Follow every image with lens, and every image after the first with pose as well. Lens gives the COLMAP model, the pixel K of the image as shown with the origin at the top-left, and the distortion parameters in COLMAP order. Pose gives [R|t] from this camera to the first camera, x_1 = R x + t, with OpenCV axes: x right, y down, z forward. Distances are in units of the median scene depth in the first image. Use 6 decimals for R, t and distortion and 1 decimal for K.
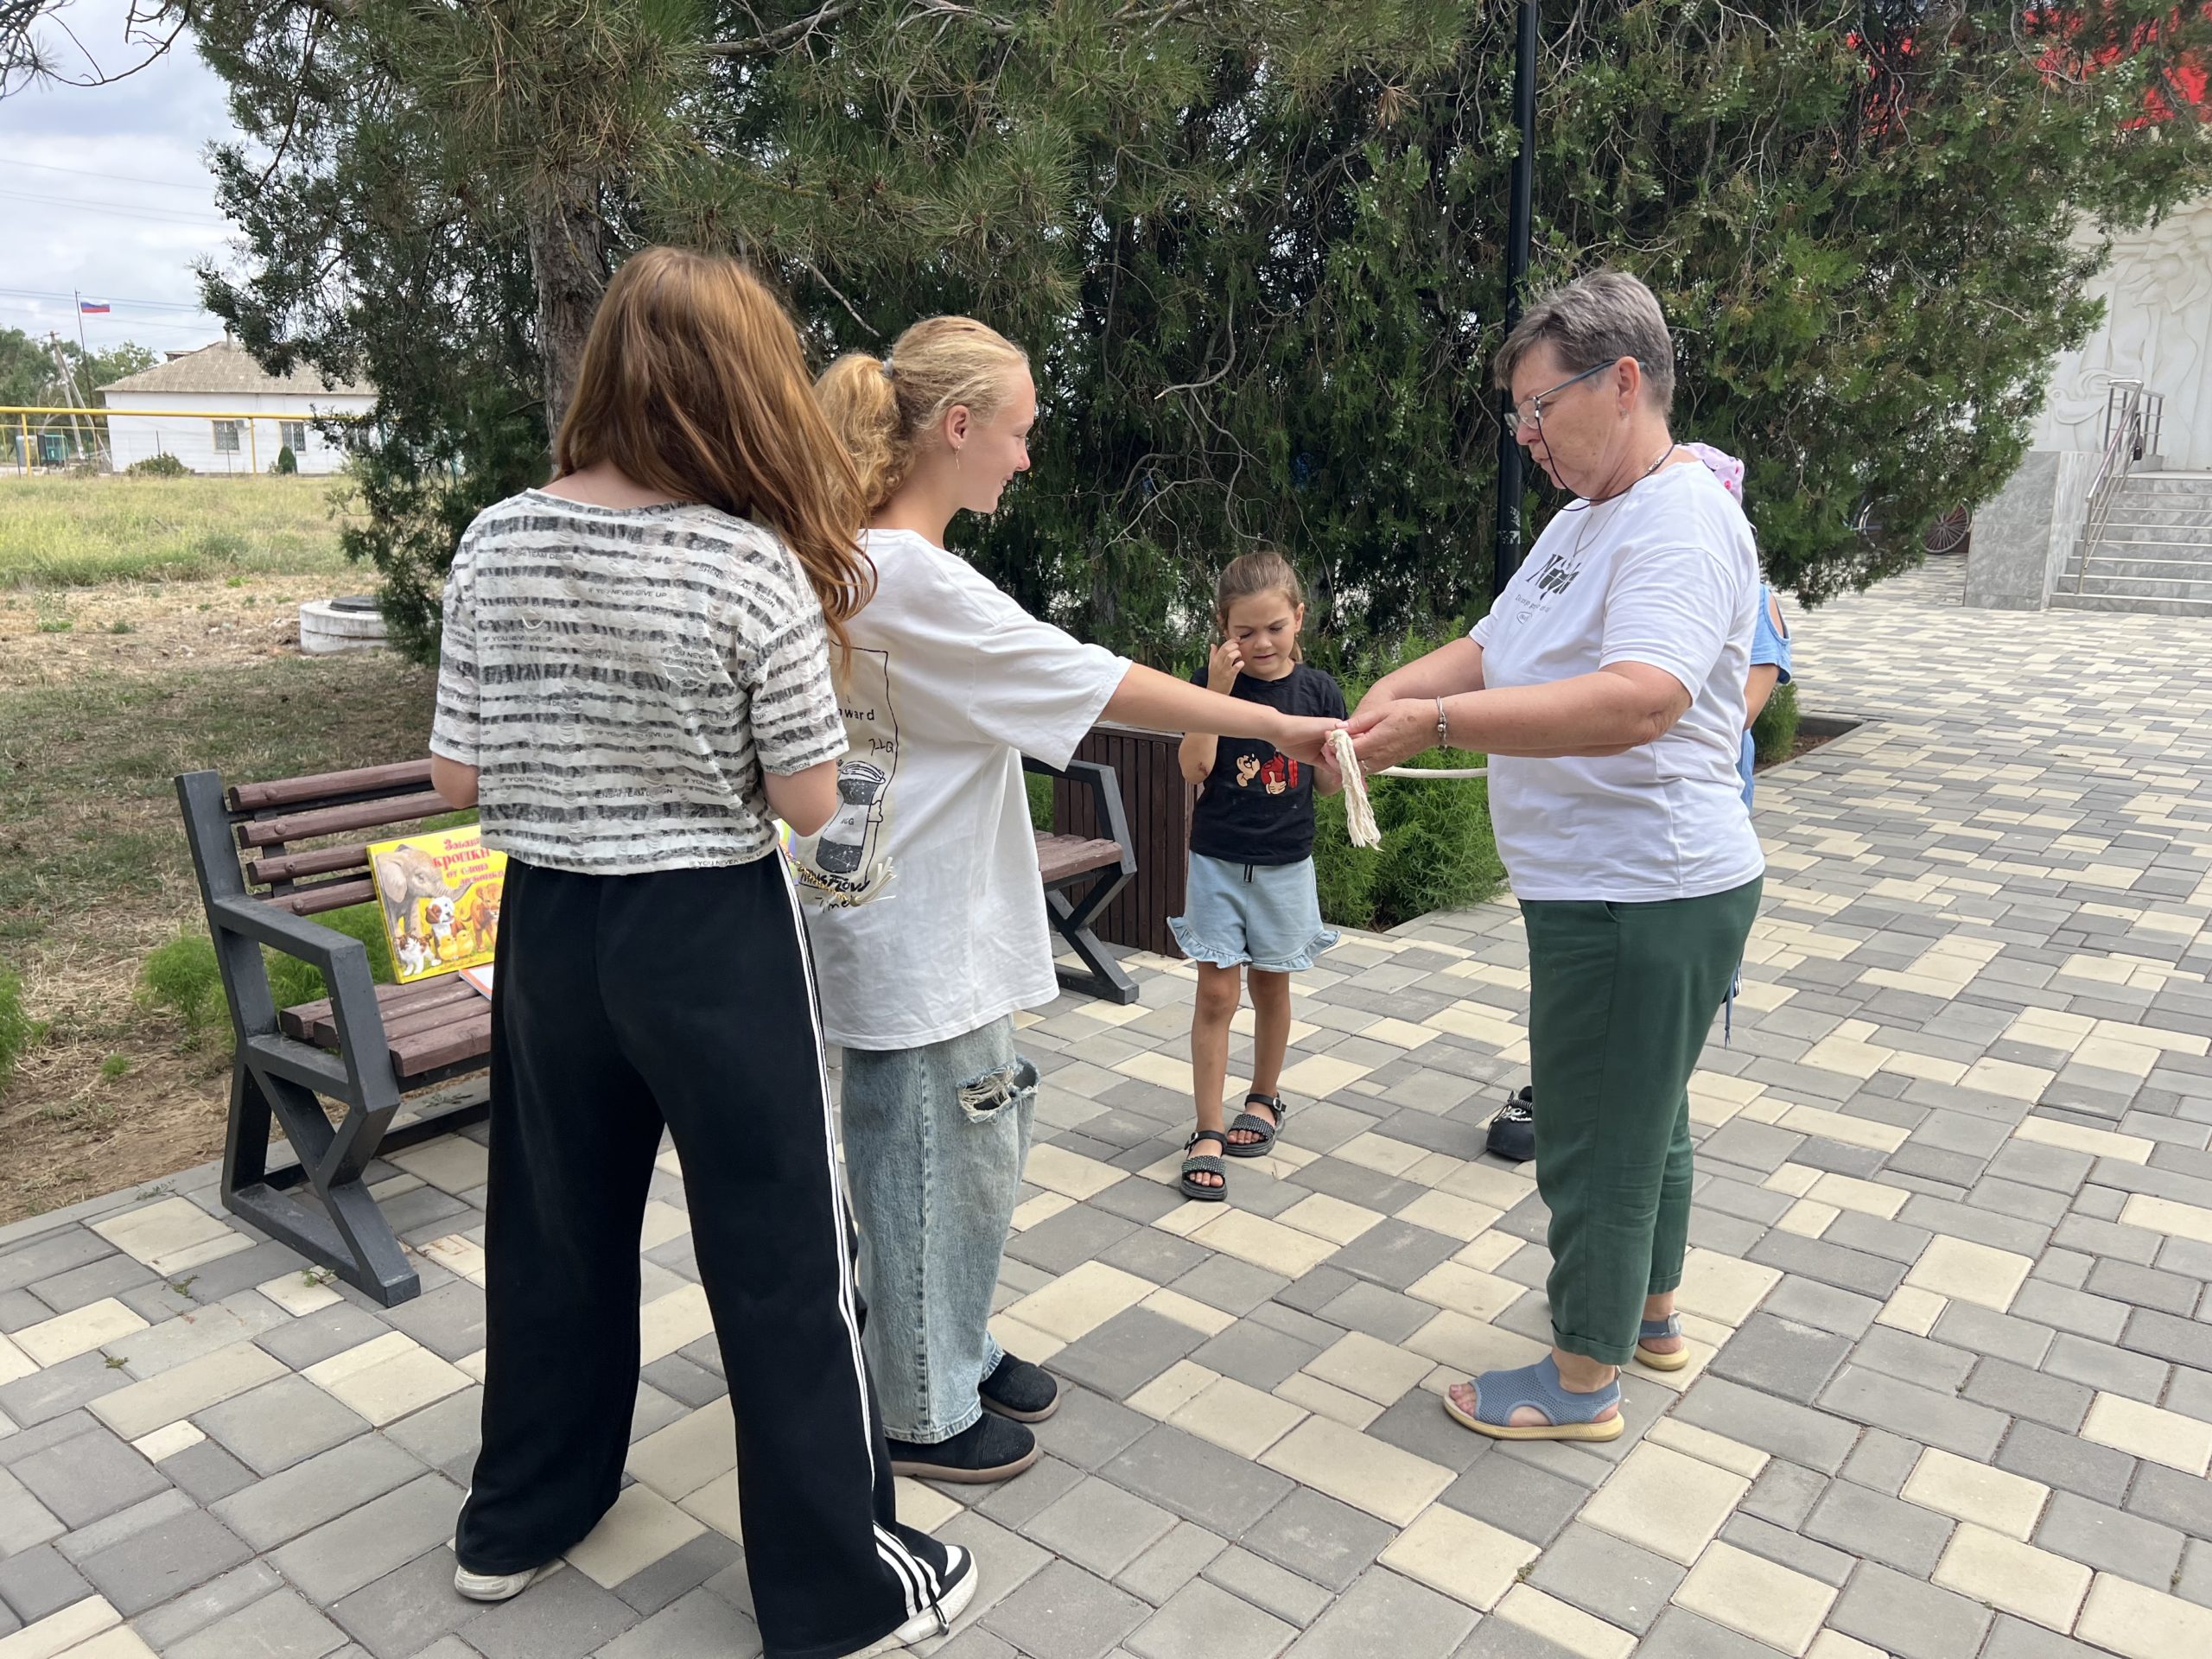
lens RADIAL K [[1682.4, 0, 1085.6], [0, 1682.4, 823.1], [0, 0, 1]] dist [0.053500, -0.058561]
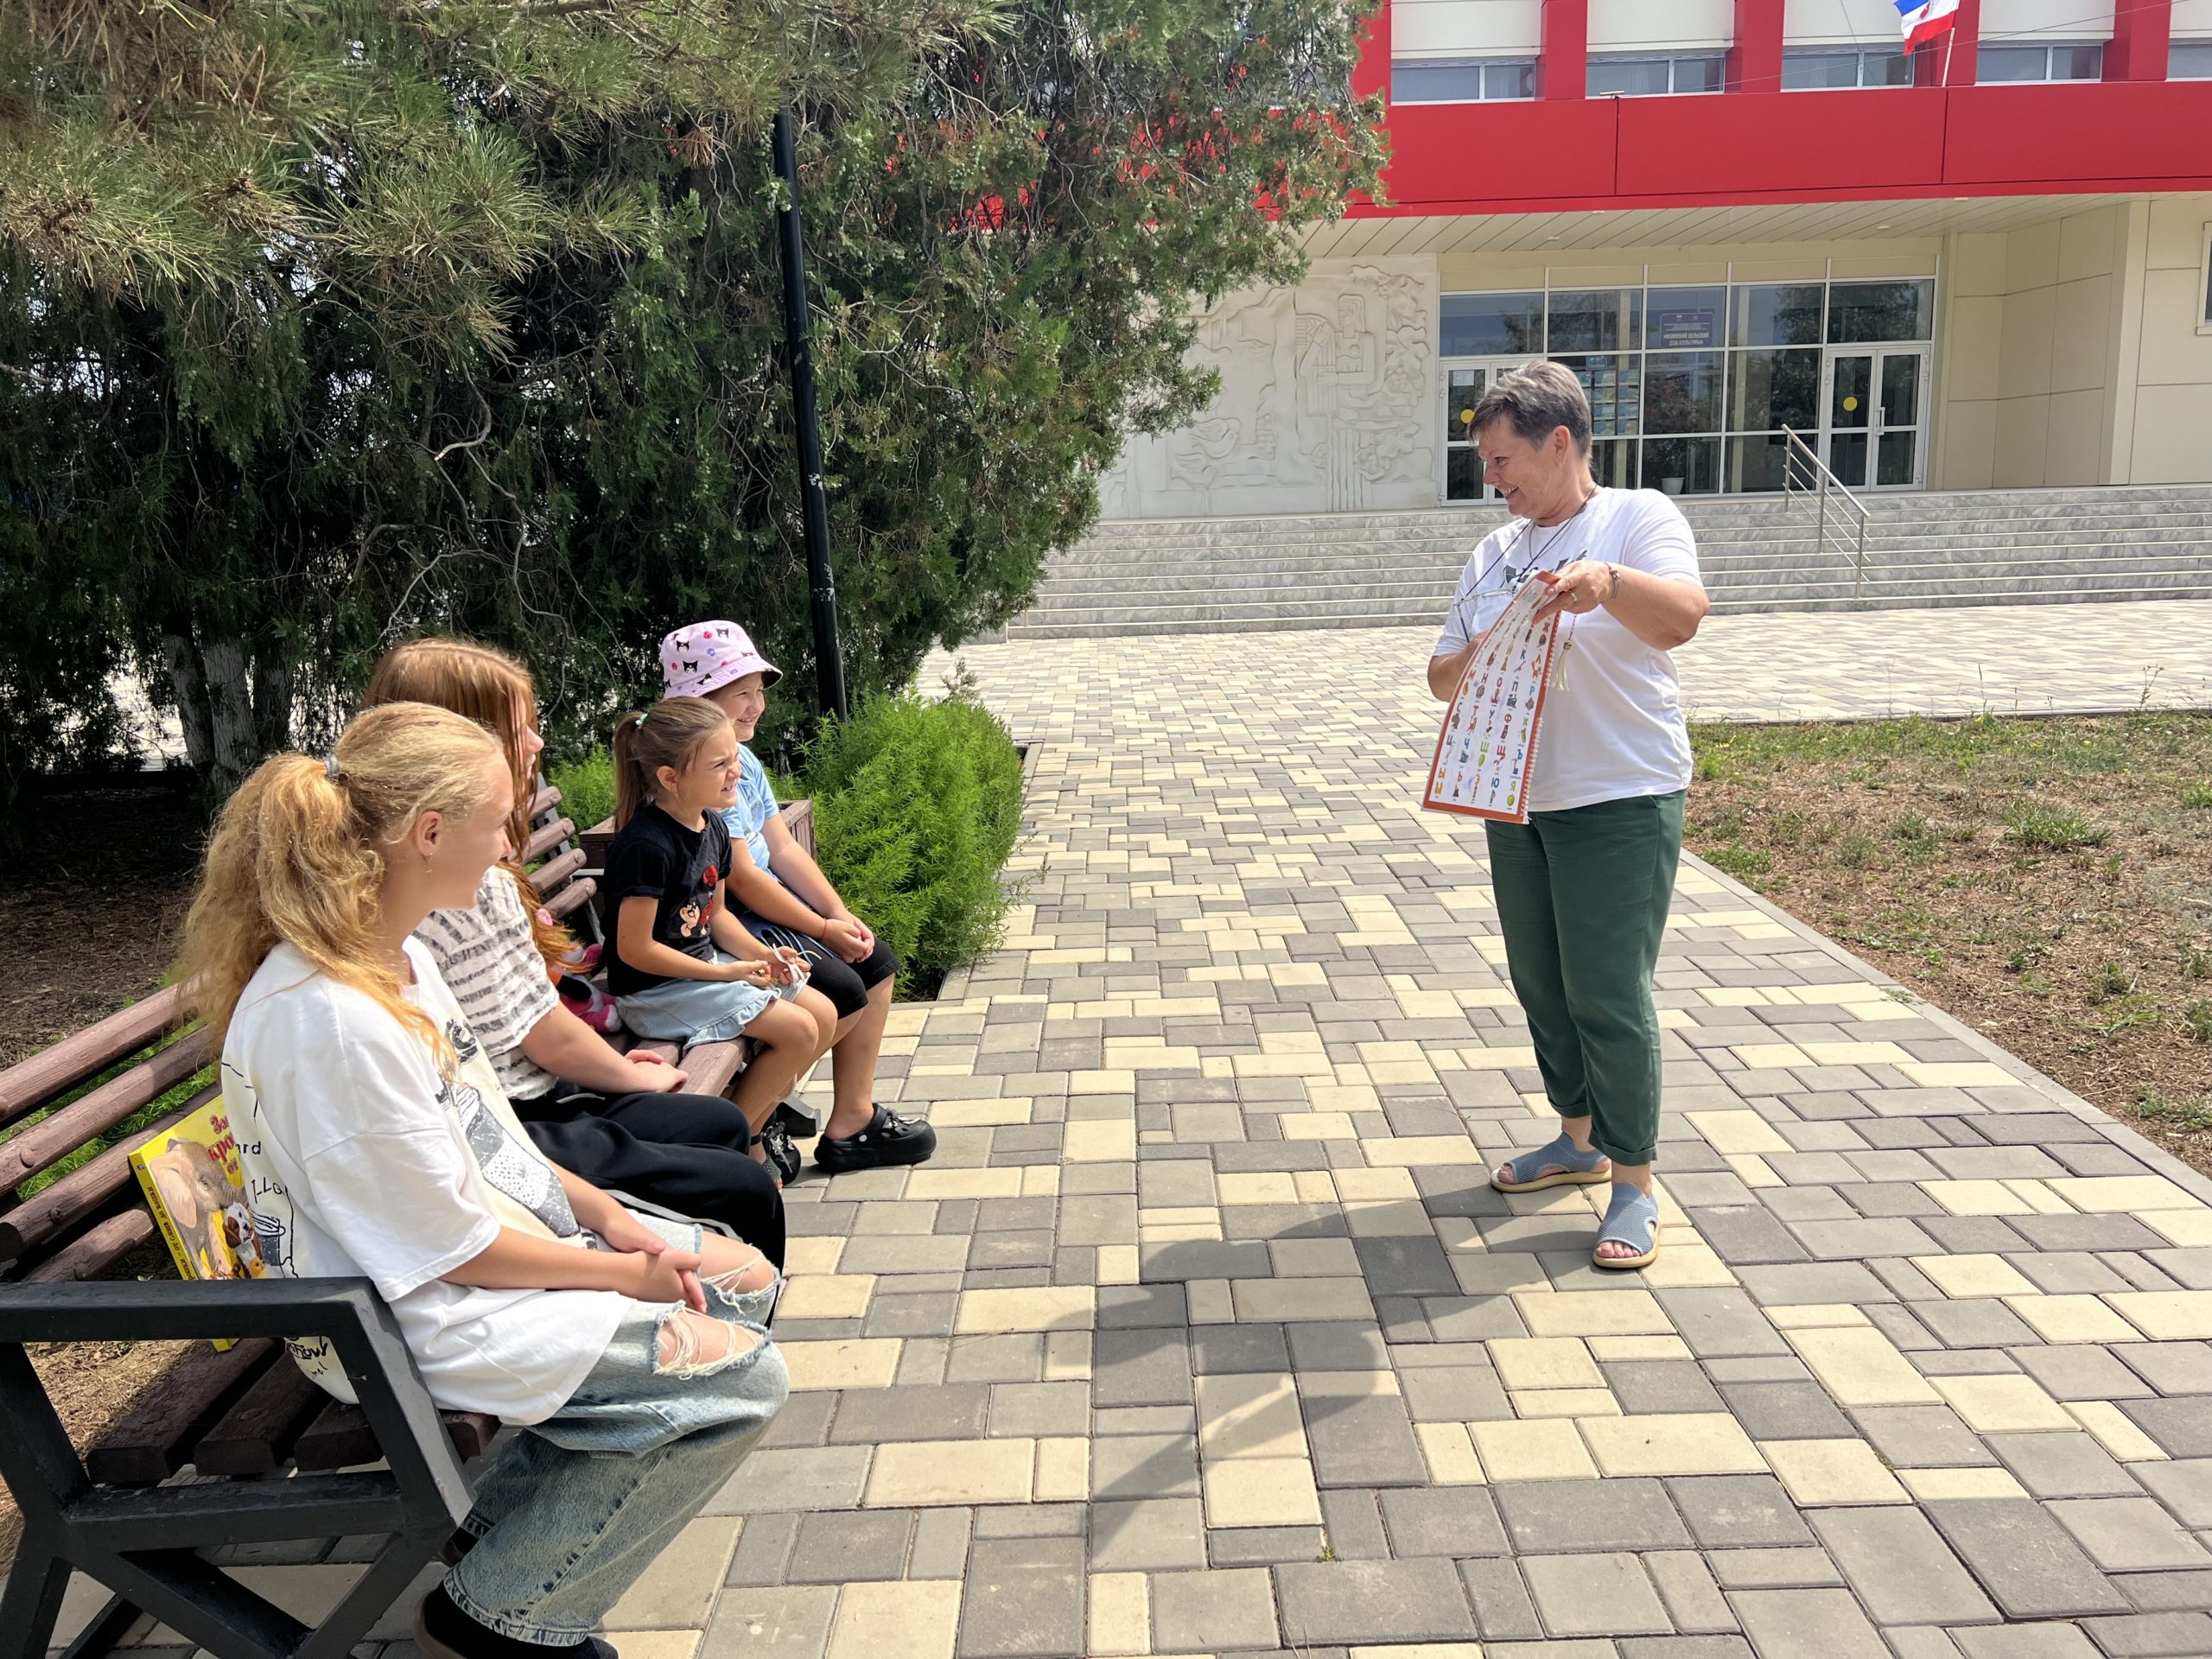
lens RADIAL K [[1699.2, 0, 1110.5], [0, 1699.2, 828.7], [0, 0, 1]] dist [0.075897, -0.112635]
pose [[0.772045, -0.152302, 0.617050, -0.271653], [0.177610, 0.983885, 0.020622, -0.027590], [-0.610247, 0.093673, 0.786654, 0.138008]]
